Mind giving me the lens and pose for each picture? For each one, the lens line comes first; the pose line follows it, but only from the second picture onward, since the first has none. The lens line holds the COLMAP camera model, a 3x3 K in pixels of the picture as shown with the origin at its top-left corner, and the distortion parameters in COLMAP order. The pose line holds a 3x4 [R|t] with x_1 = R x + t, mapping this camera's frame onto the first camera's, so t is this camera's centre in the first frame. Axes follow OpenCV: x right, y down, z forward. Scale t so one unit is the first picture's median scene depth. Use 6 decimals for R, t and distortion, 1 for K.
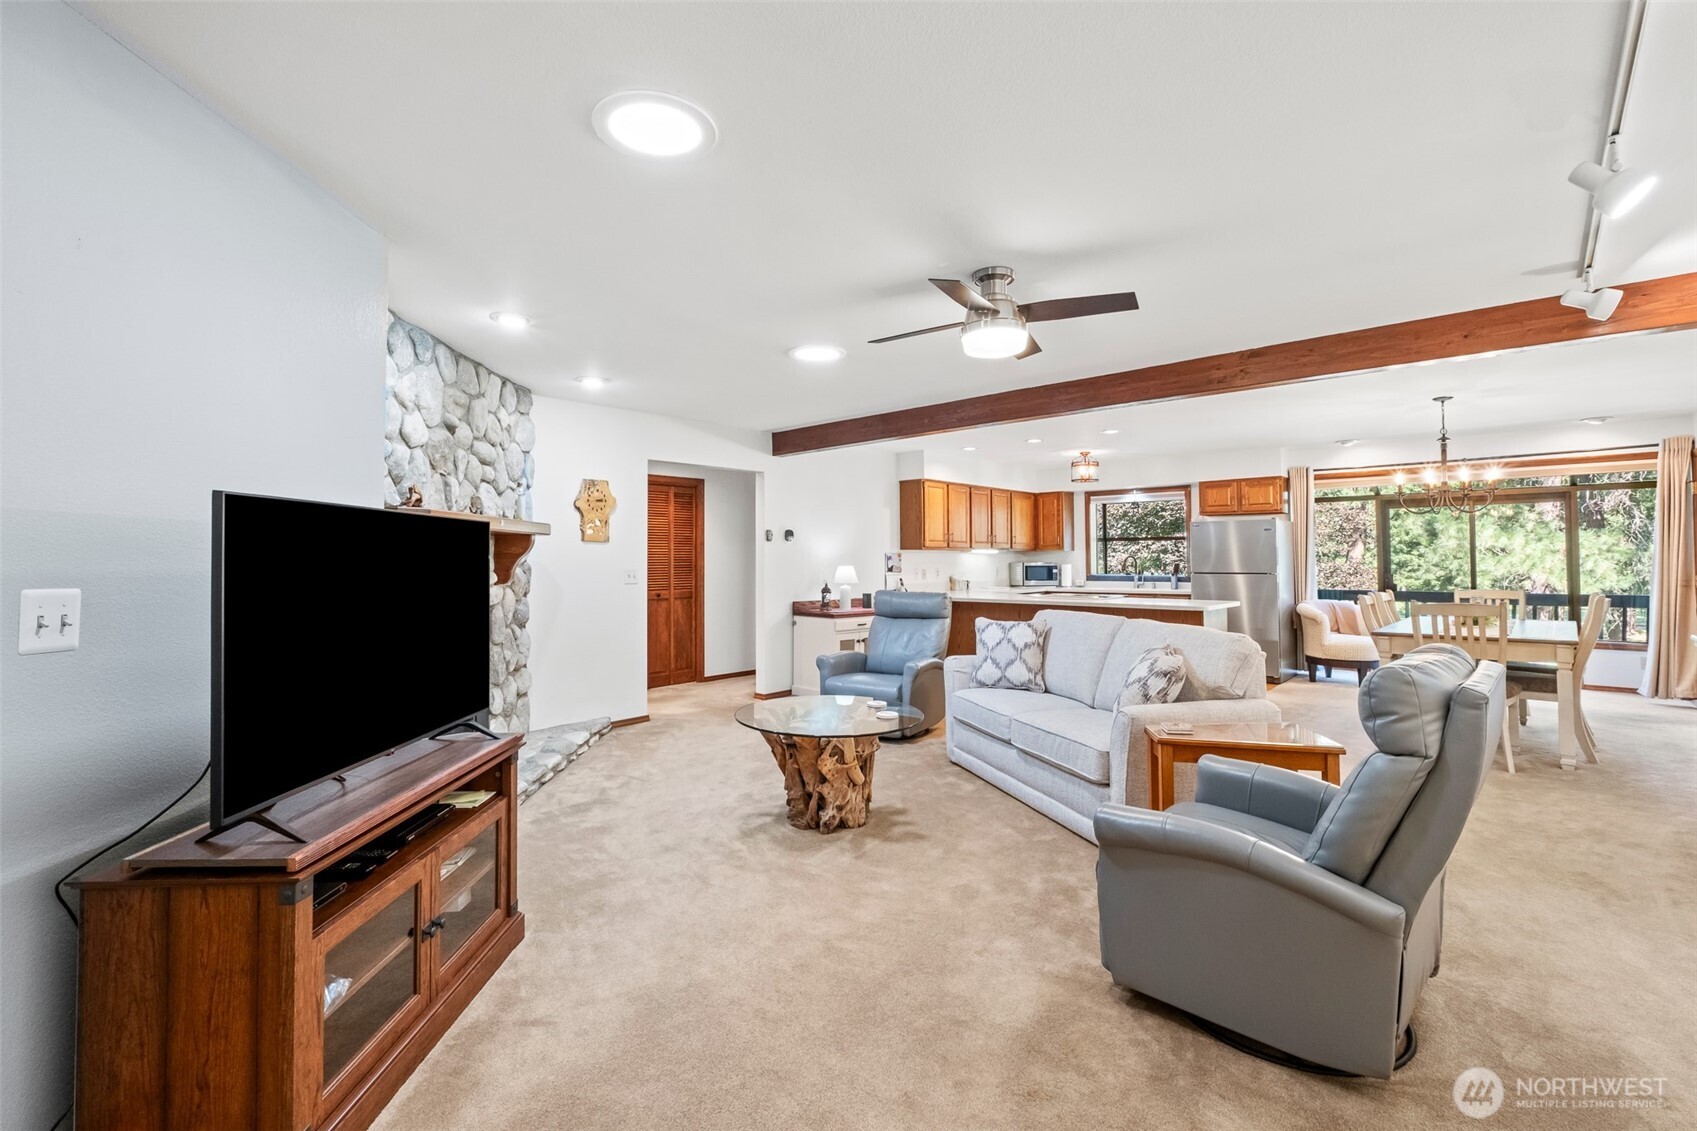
lens RADIAL K [[750.1, 0, 849.6], [0, 750.1, 537.1], [0, 0, 1]] dist [-0.007461, 0.000067]
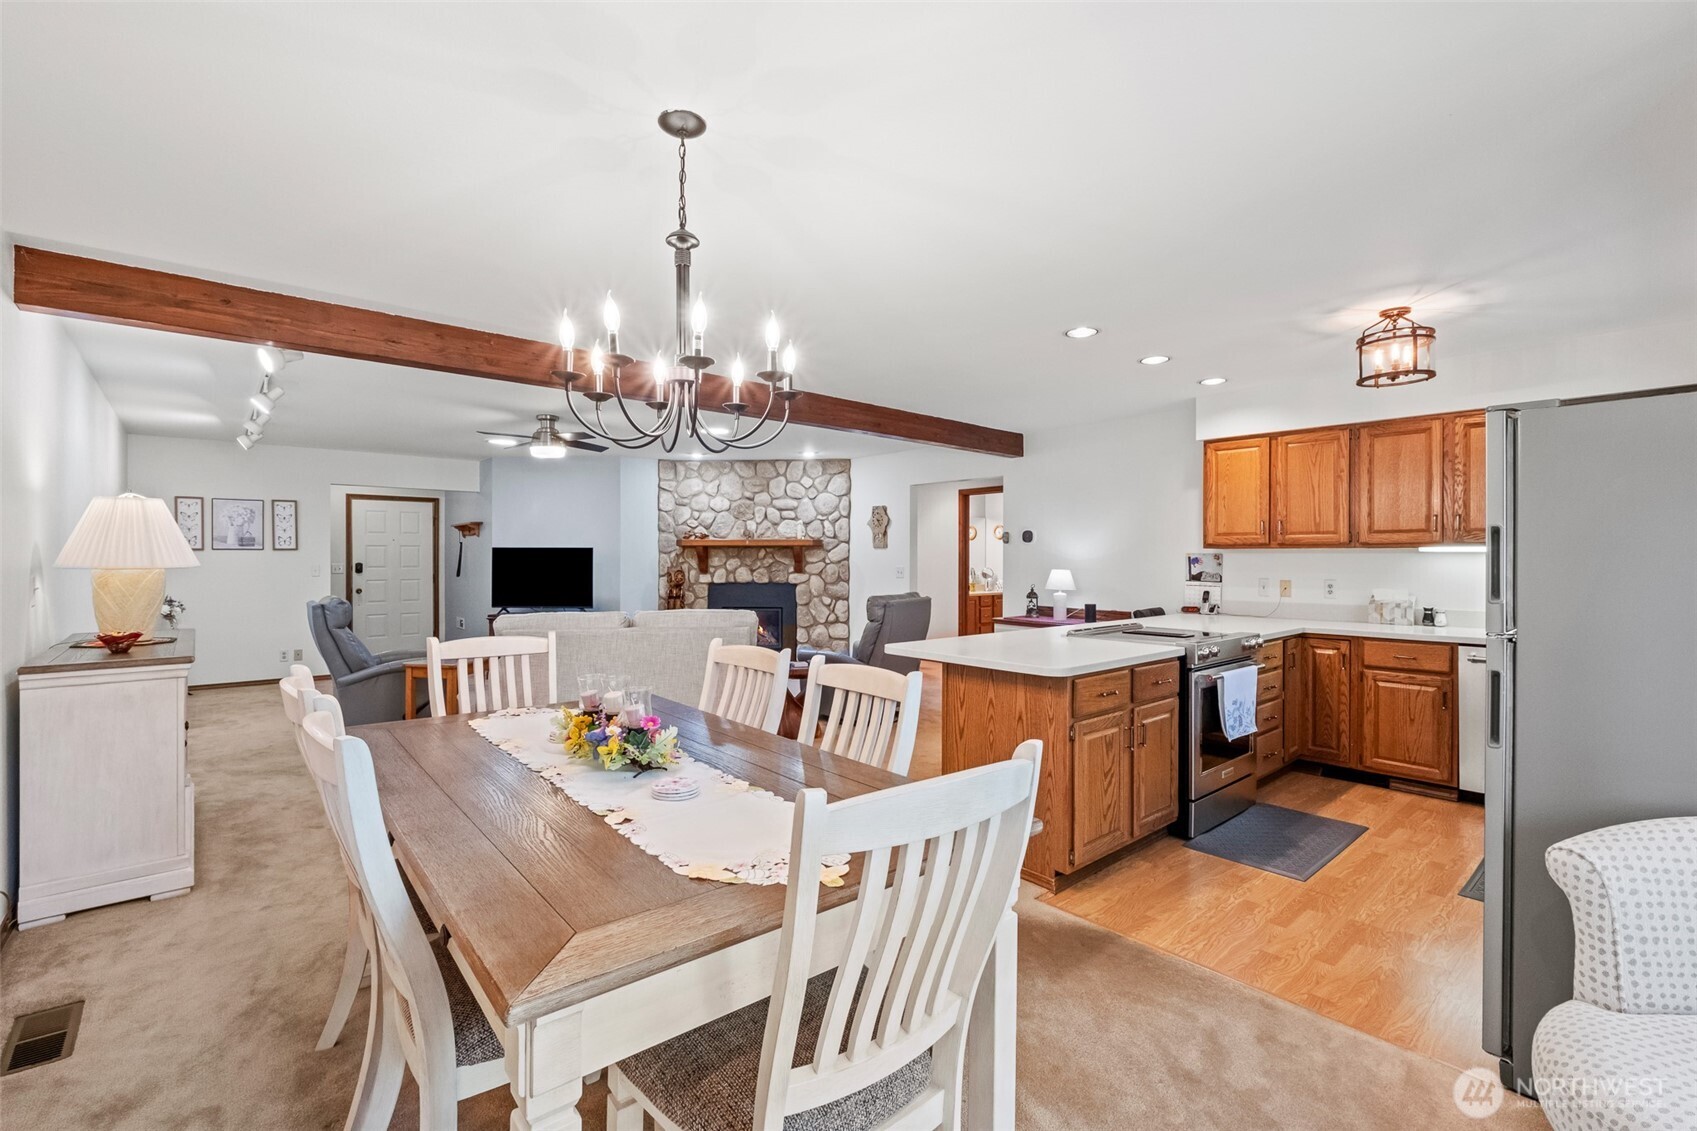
lens RADIAL K [[743.6, 0, 847.8], [0, 743.6, 560.2], [0, 0, 1]] dist [-0.005128, -0.000275]
pose [[-0.112660, 0.007174, -0.993608, 0.897152], [0.026743, 0.999634, 0.004186, 0.018054], [0.993274, -0.026100, -0.112811, 0.875607]]
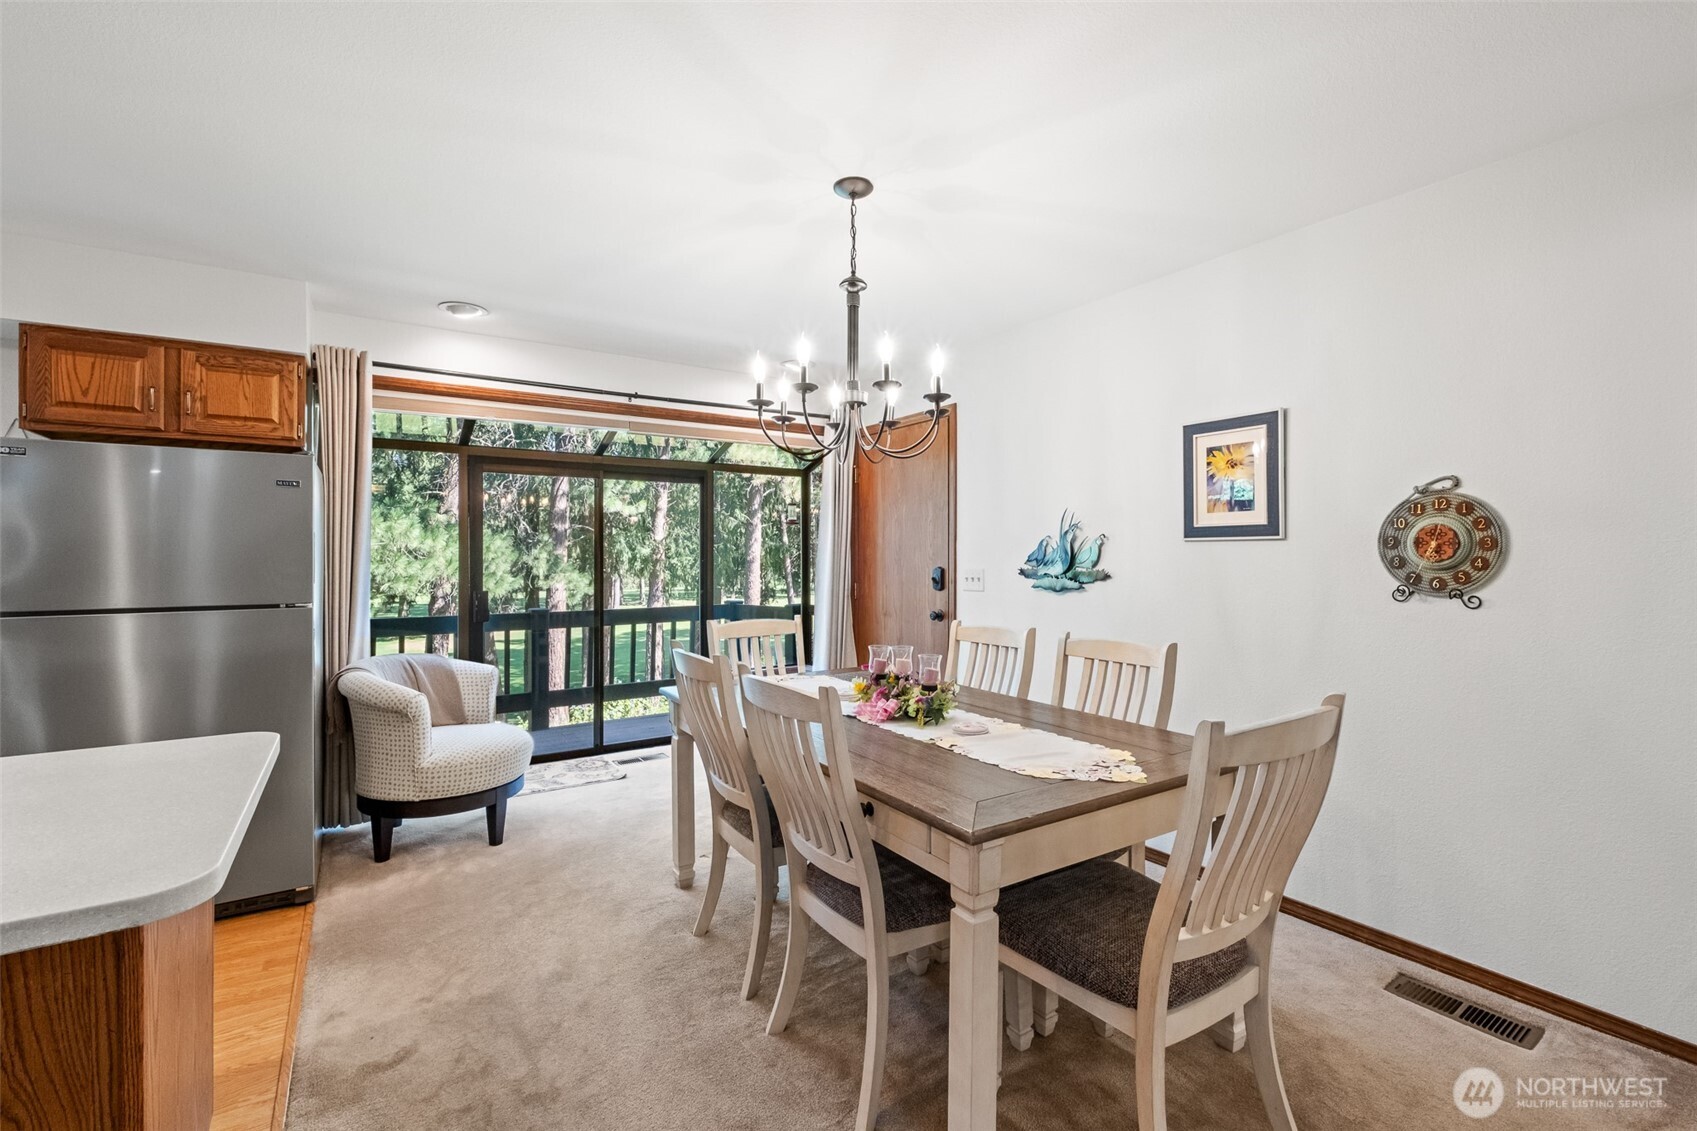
lens RADIAL K [[740.0, 0, 846.4], [0, 740.0, 557.8], [0, 0, 1]] dist [-0.004349, 0.000580]
pose [[0.244569, 0.003612, 0.969625, 0.303545], [-0.026703, 0.999639, 0.003011, 0.018235], [-0.969264, -0.026629, 0.244577, 0.705423]]
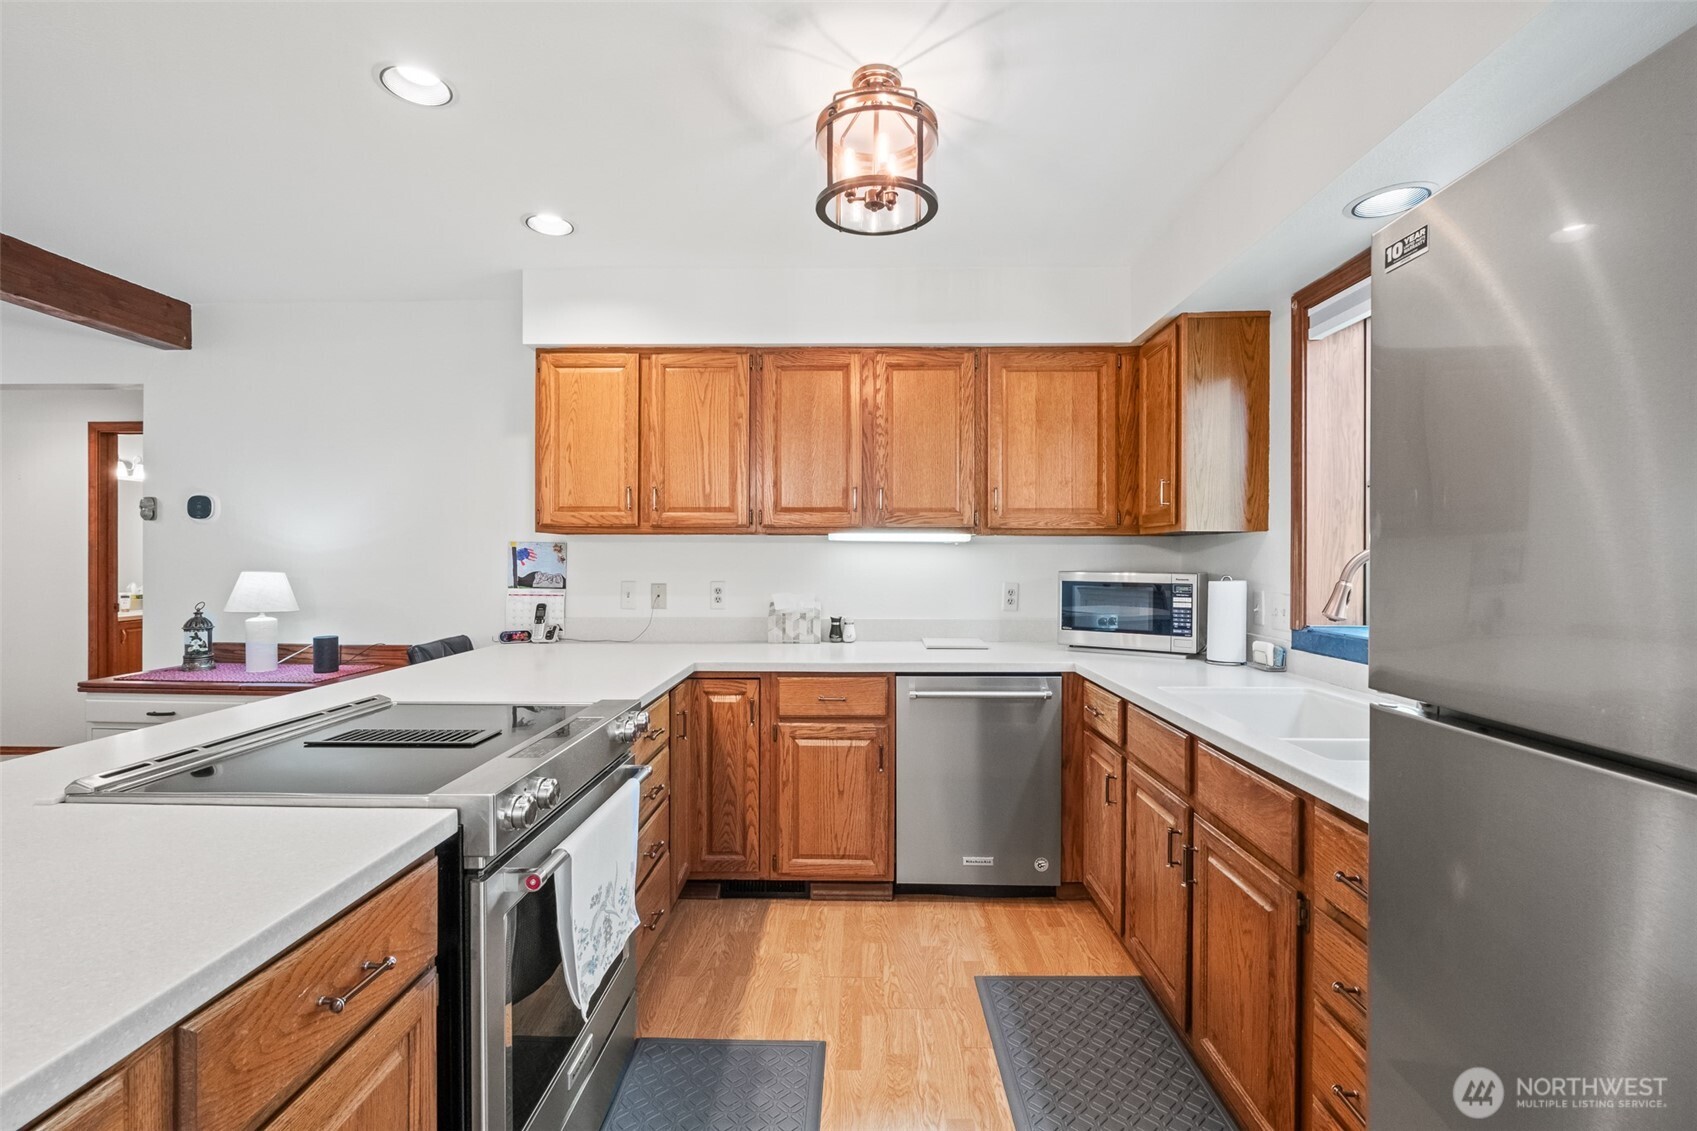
lens RADIAL K [[740.0, 0, 846.4], [0, 740.0, 557.8], [0, 0, 1]] dist [-0.004349, 0.000580]
pose [[0.655582, 0.006996, -0.755092, 0.560782], [0.016747, 0.999576, 0.023802, 0.026614], [0.754939, -0.028250, 0.655187, 1.000542]]
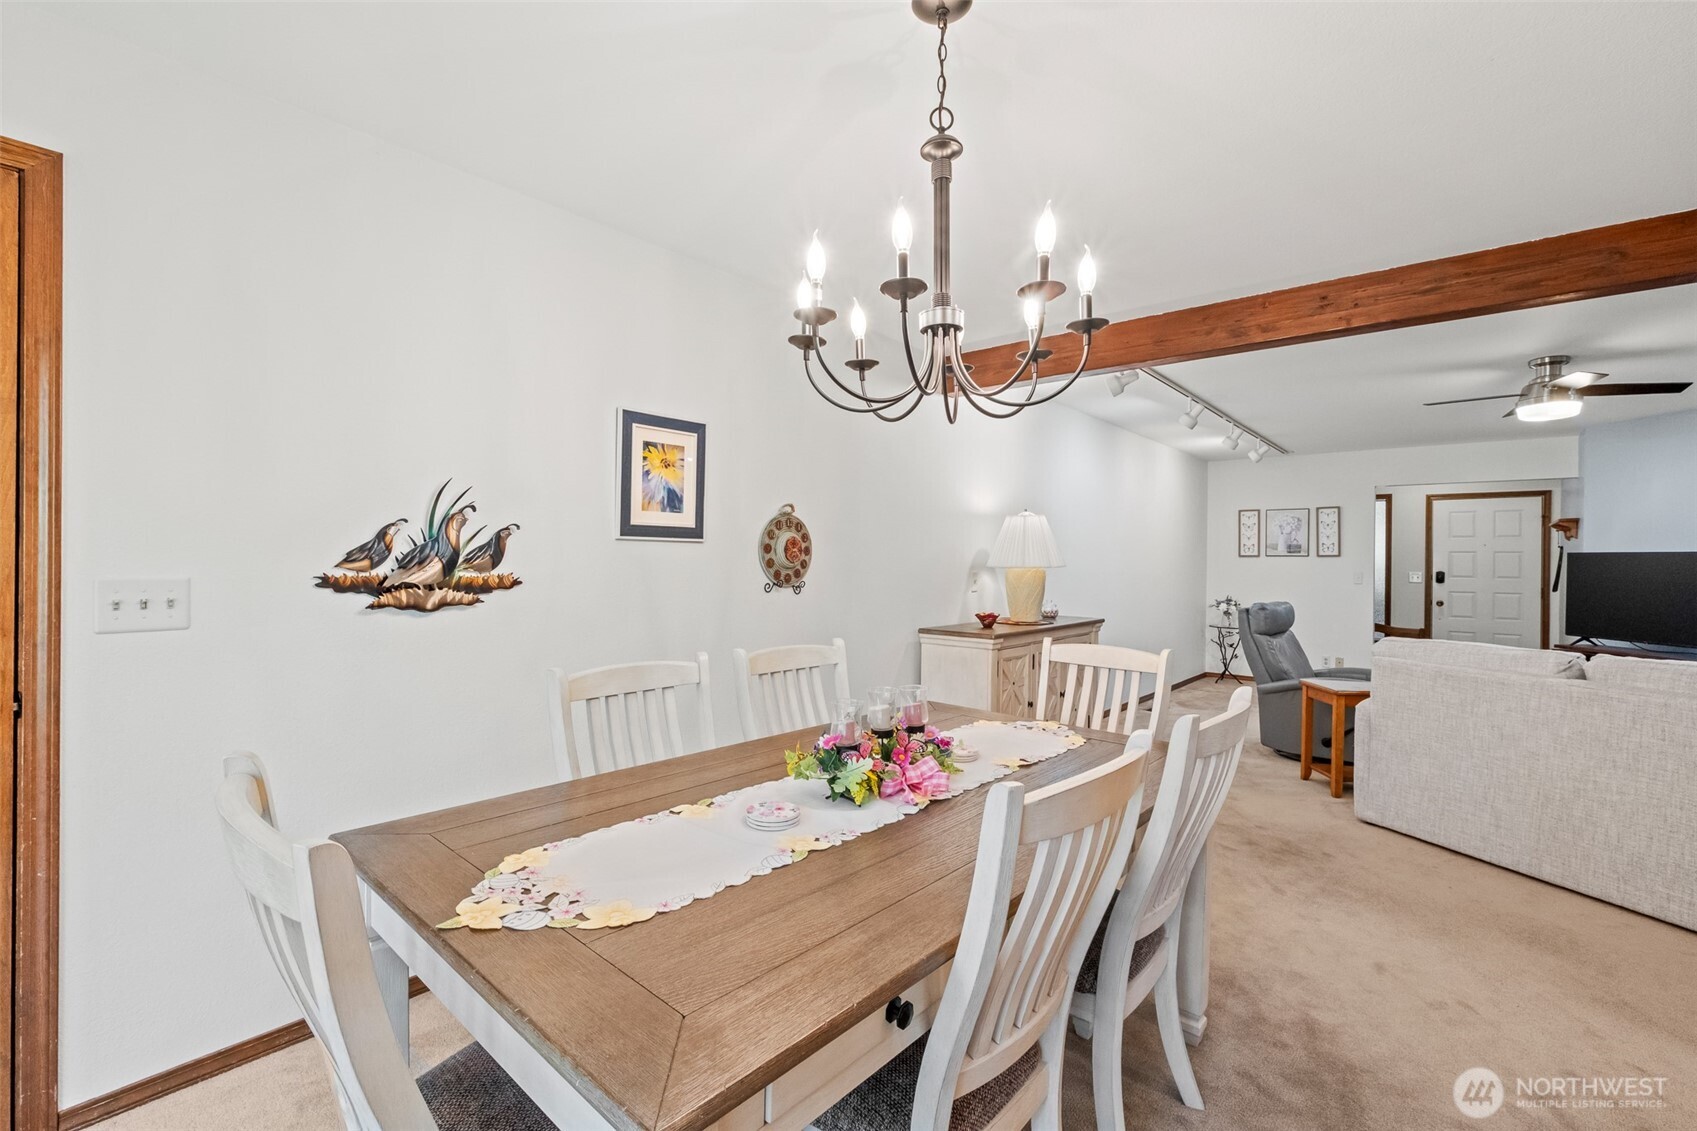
lens RADIAL K [[743.6, 0, 847.8], [0, 743.6, 560.2], [0, 0, 1]] dist [-0.005128, -0.000275]
pose [[-0.999371, -0.007497, -0.034648, 0.657282], [-0.006580, 0.999627, -0.026505, 0.024584], [0.034834, -0.026260, -0.999048, 1.001011]]
